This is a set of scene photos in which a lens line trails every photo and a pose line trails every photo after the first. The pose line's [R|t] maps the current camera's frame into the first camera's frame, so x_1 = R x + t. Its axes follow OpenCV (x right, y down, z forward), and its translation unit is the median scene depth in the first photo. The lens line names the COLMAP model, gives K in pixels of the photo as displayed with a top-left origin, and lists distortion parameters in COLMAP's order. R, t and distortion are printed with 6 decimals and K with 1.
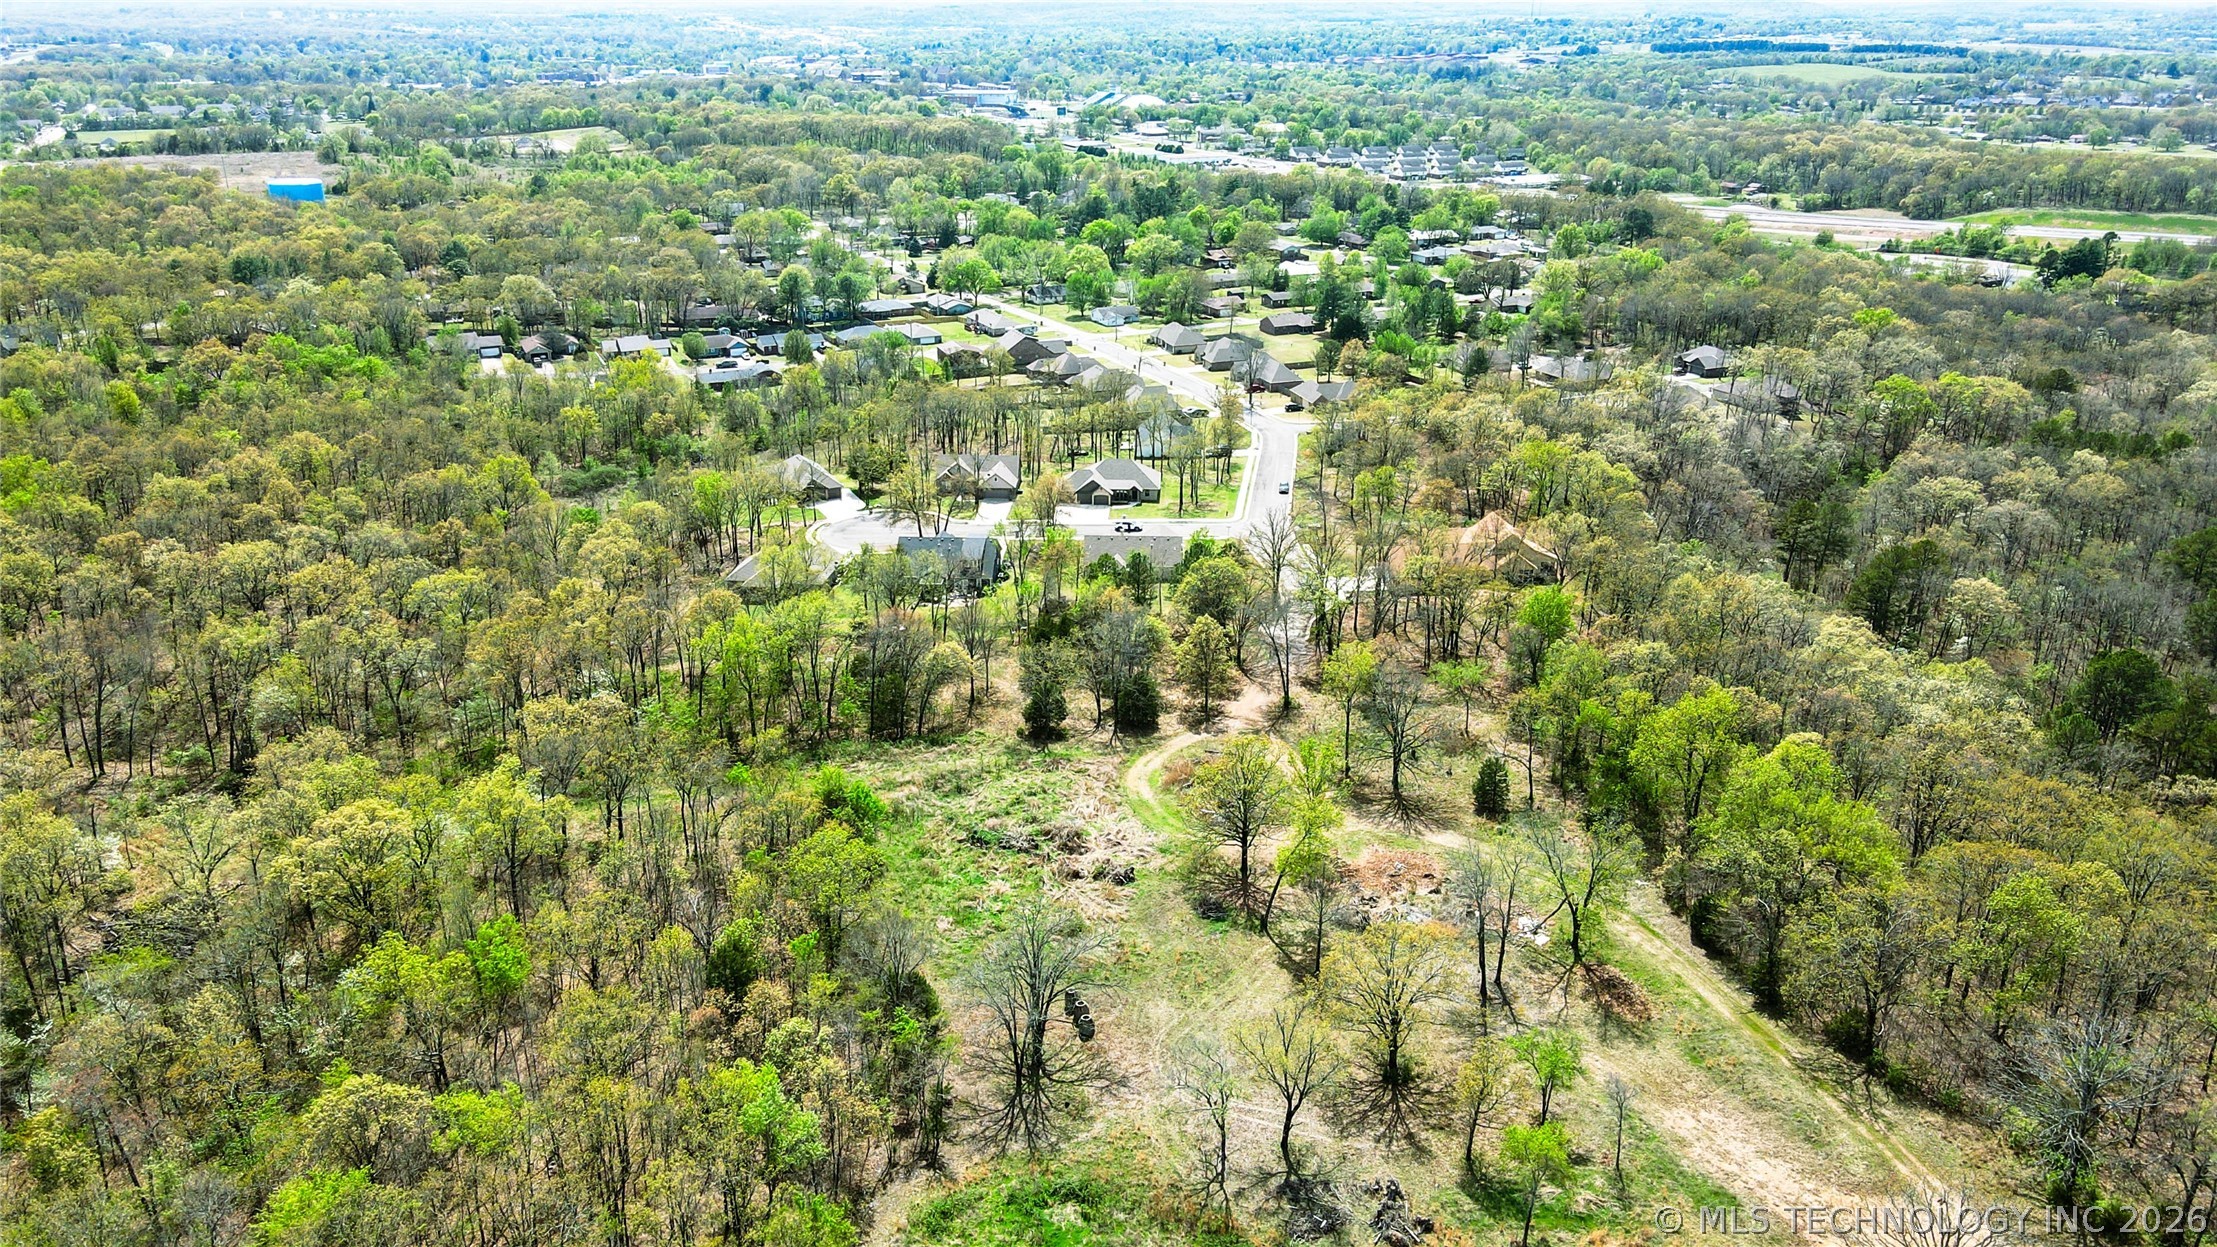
lens RADIAL K [[1677.3, 0, 1108.5], [0, 1677.3, 623.5], [0, 0, 1]] dist [0.008315, 0.007417]
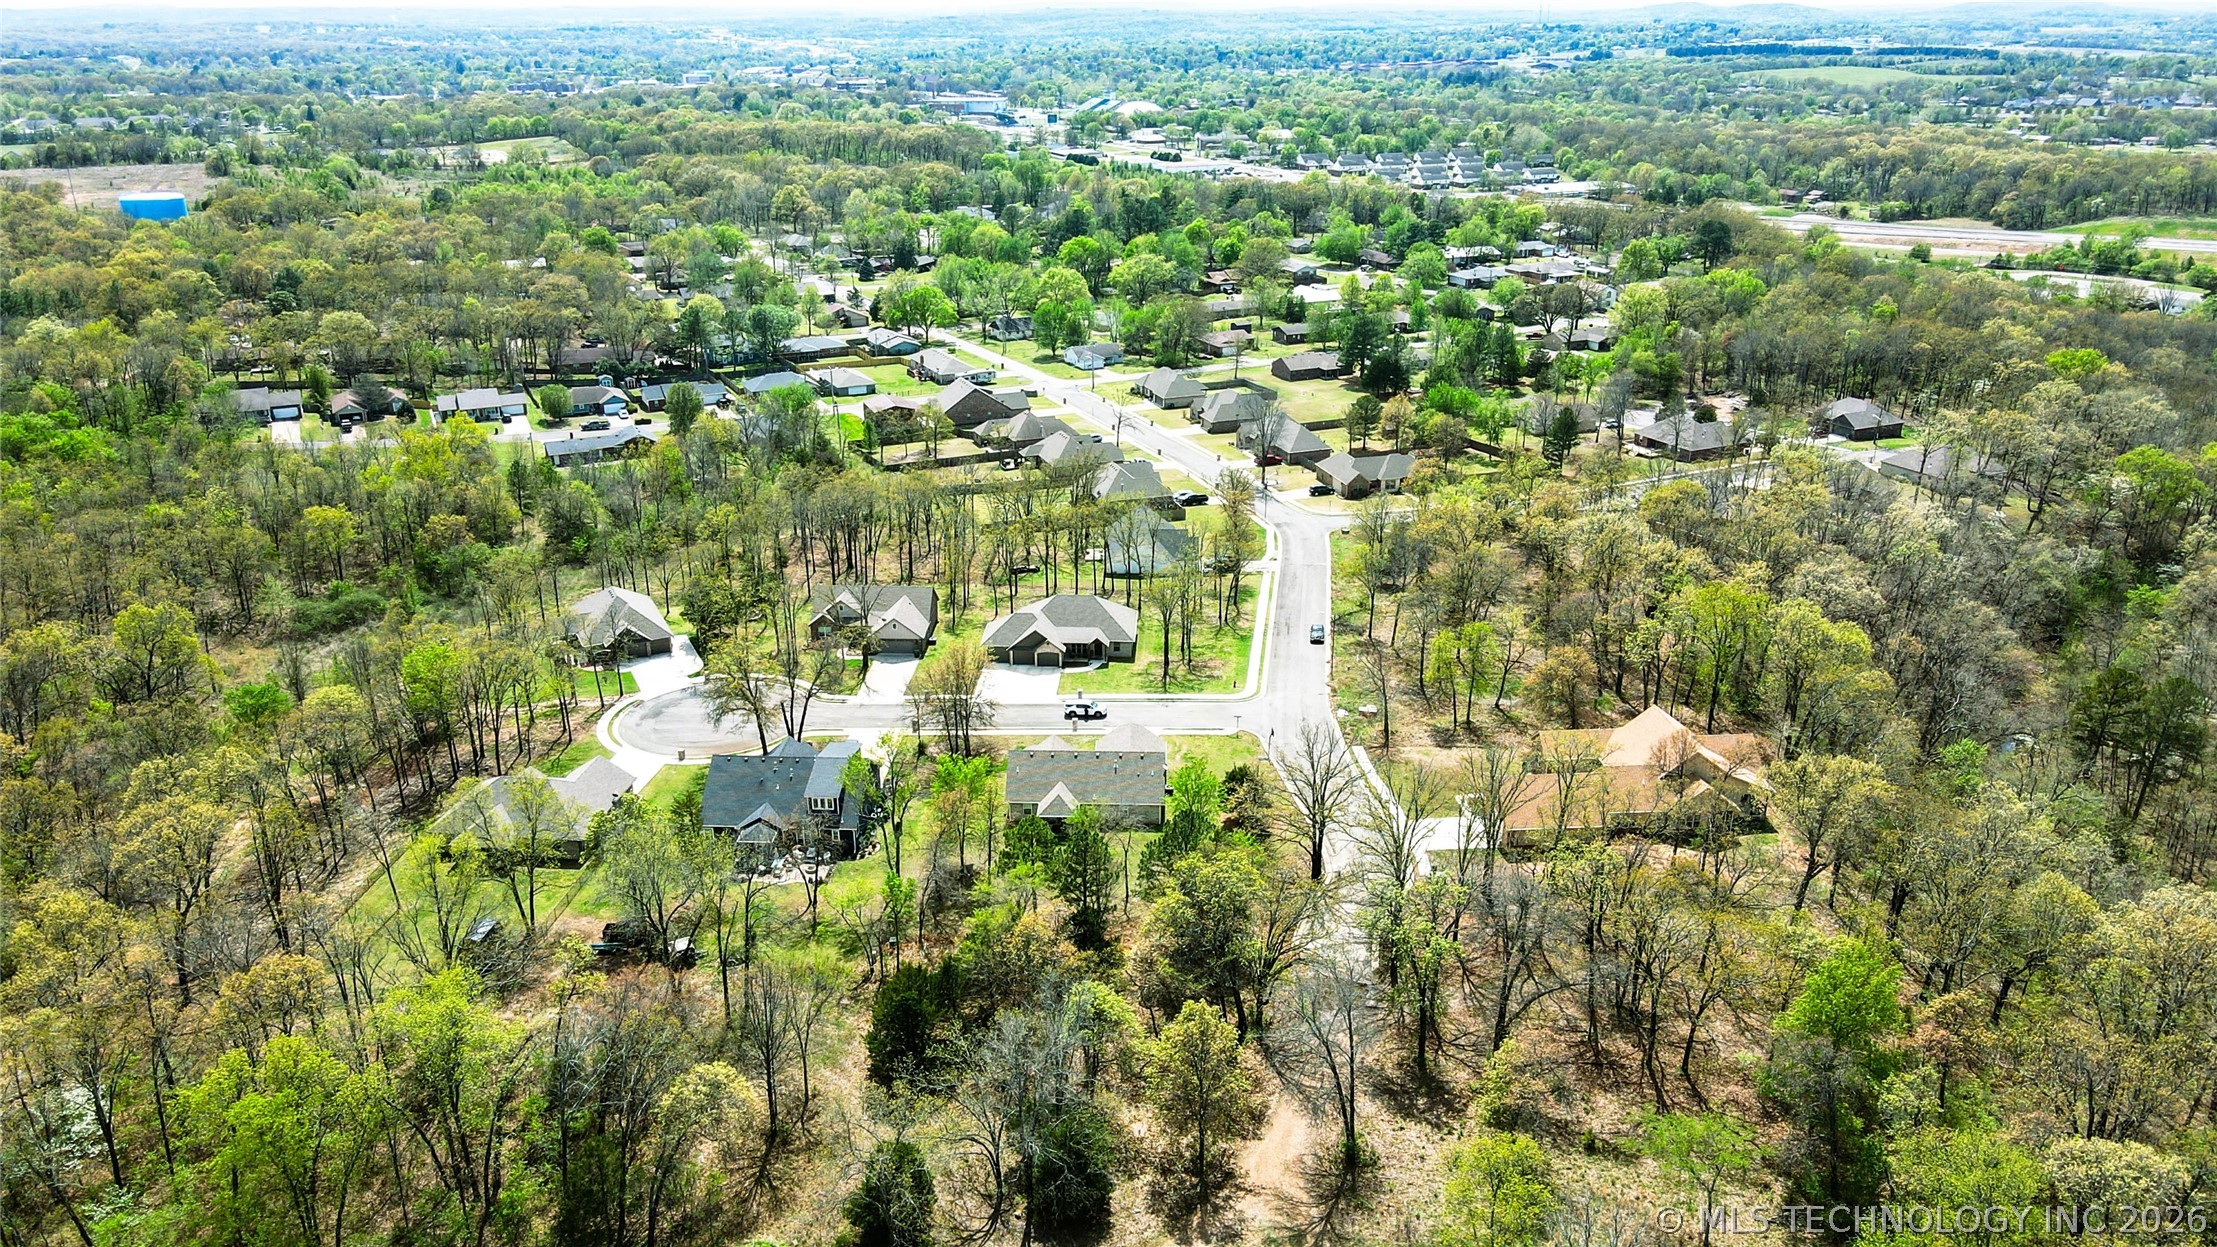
lens RADIAL K [[1677.3, 0, 1108.5], [0, 1677.3, 623.5], [0, 0, 1]] dist [0.008315, 0.007417]
pose [[0.999986, -0.004835, -0.002114, 0.008999], [0.004821, 0.999965, -0.006813, -0.035140], [0.002147, 0.006803, 0.999975, 0.137102]]
